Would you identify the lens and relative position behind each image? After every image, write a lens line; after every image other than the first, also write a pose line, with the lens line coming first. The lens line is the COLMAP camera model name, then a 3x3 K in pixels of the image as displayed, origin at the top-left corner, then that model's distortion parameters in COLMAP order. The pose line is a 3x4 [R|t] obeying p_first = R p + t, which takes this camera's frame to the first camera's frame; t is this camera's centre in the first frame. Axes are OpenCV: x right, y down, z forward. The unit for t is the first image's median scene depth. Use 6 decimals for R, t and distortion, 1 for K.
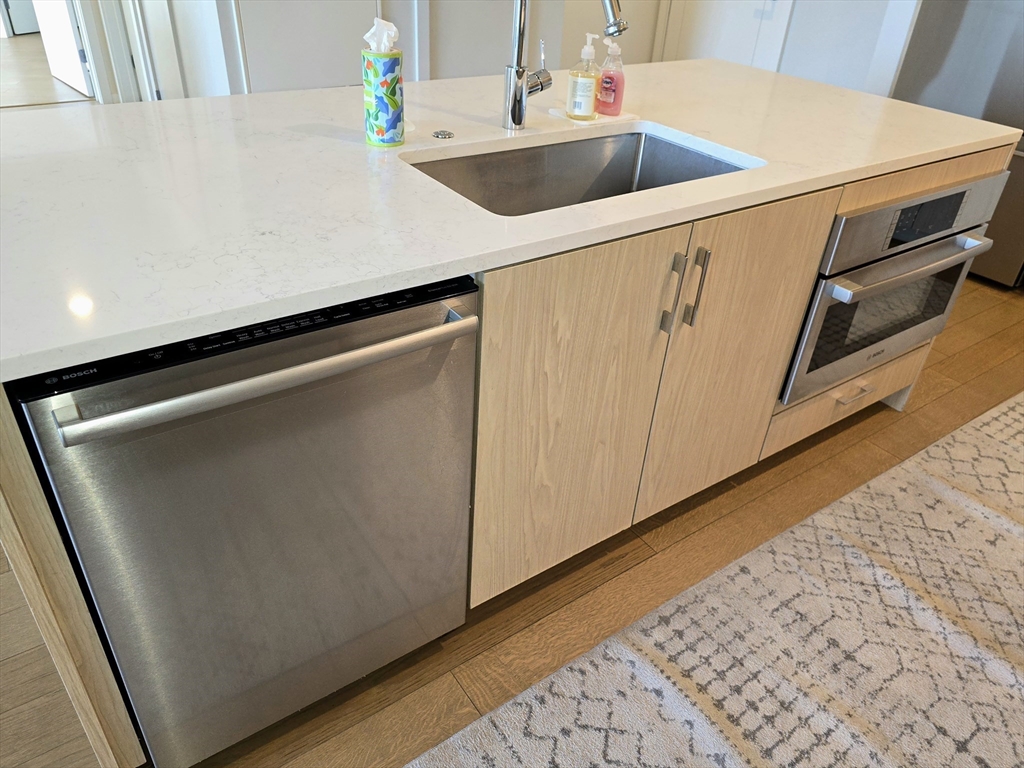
lens RADIAL K [[731.2, 0, 503.8], [0, 731.2, 379.6], [0, 0, 1]] dist [0.032859, -0.028236]
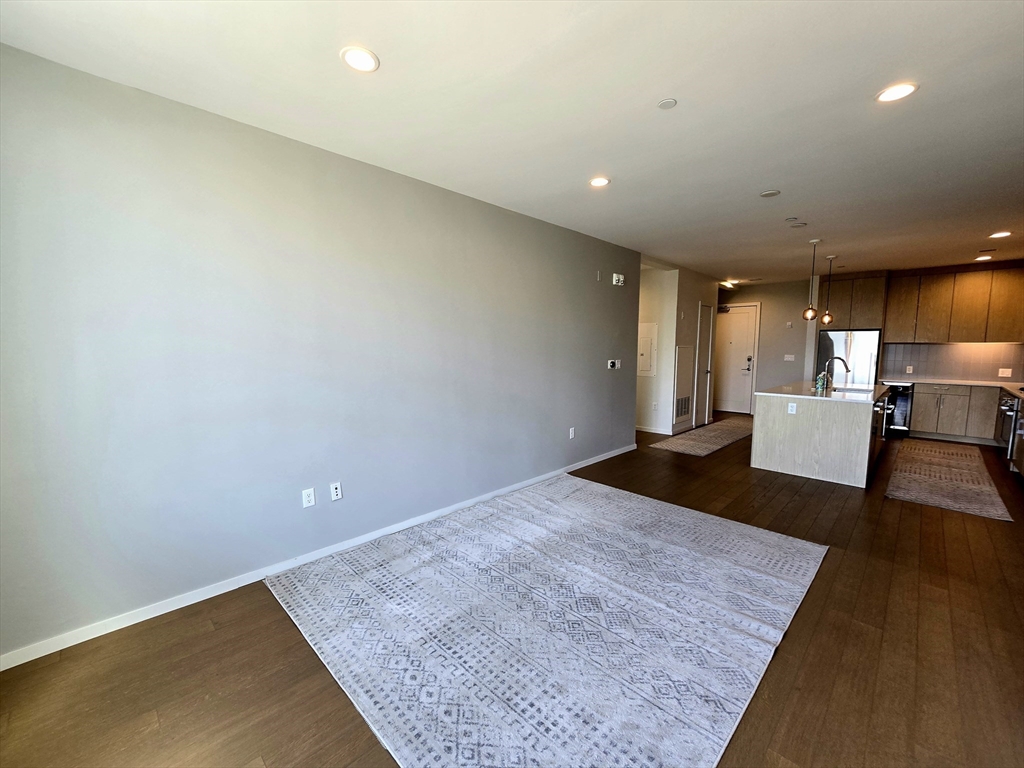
lens RADIAL K [[422.5, 0, 506.4], [0, 422.5, 382.8], [0, 0, 1]] dist [-0.004560, -0.000193]
pose [[0.984770, -0.063870, 0.161705, -3.017257], [0.131009, 0.884052, -0.448652, 0.771166], [-0.114301, 0.463004, 0.878956, -1.639068]]
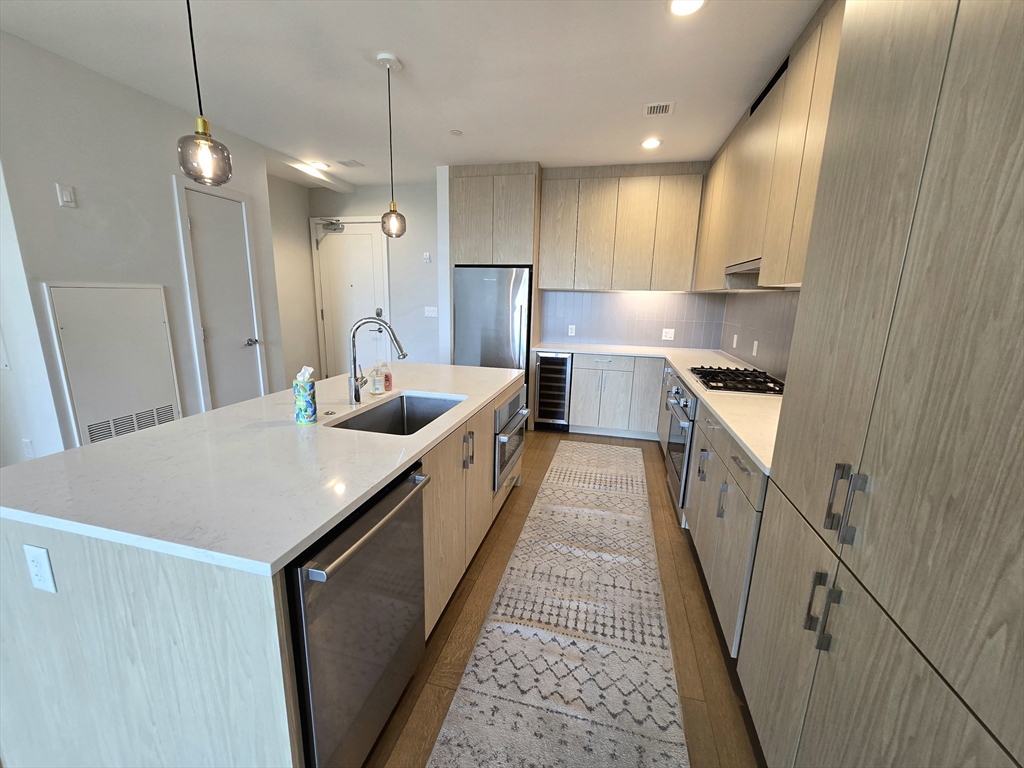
lens RADIAL K [[422.5, 0, 510.5], [0, 422.5, 385.3], [0, 0, 1]] dist [-0.004560, -0.000193]
pose [[0.753411, -0.168387, 0.635624, -0.425235], [0.368718, 0.908566, -0.196351, 0.008355], [-0.544444, 0.382299, 0.746611, -0.165062]]
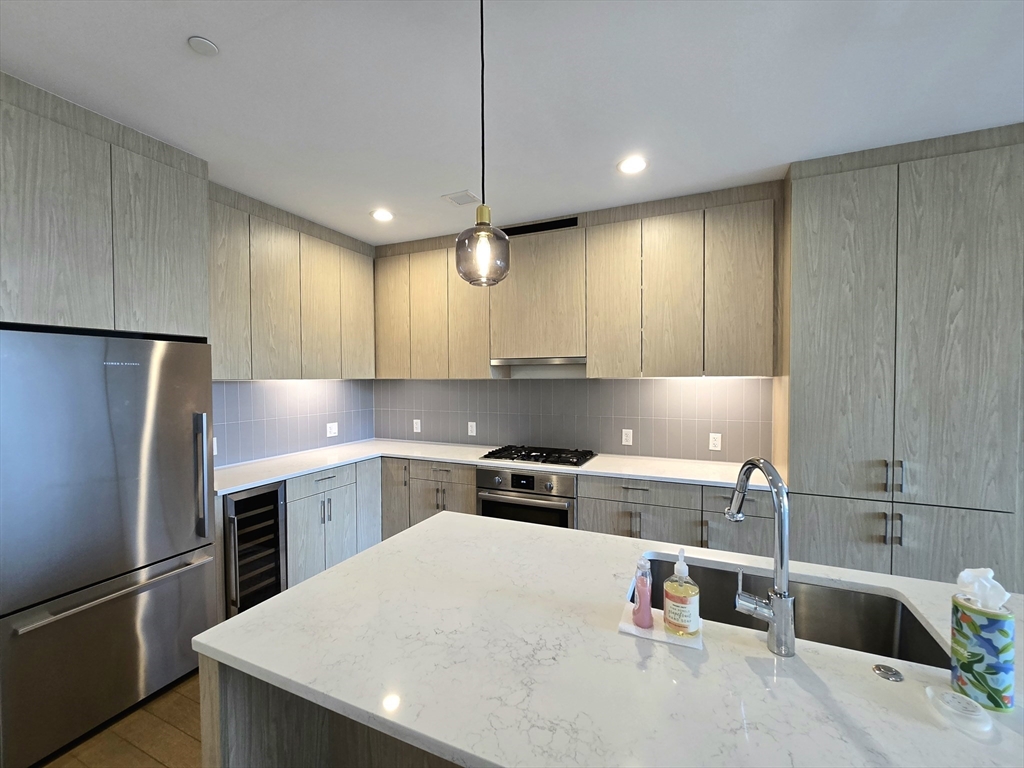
lens RADIAL K [[422.5, 0, 511.8], [0, 422.5, 389.7], [0, 0, 1]] dist [-0.004560, -0.000193]
pose [[-0.504349, -0.070542, 0.860614, -0.267895], [0.451130, 0.828298, 0.332271, -1.000217], [-0.736284, 0.555829, -0.385928, 1.319722]]
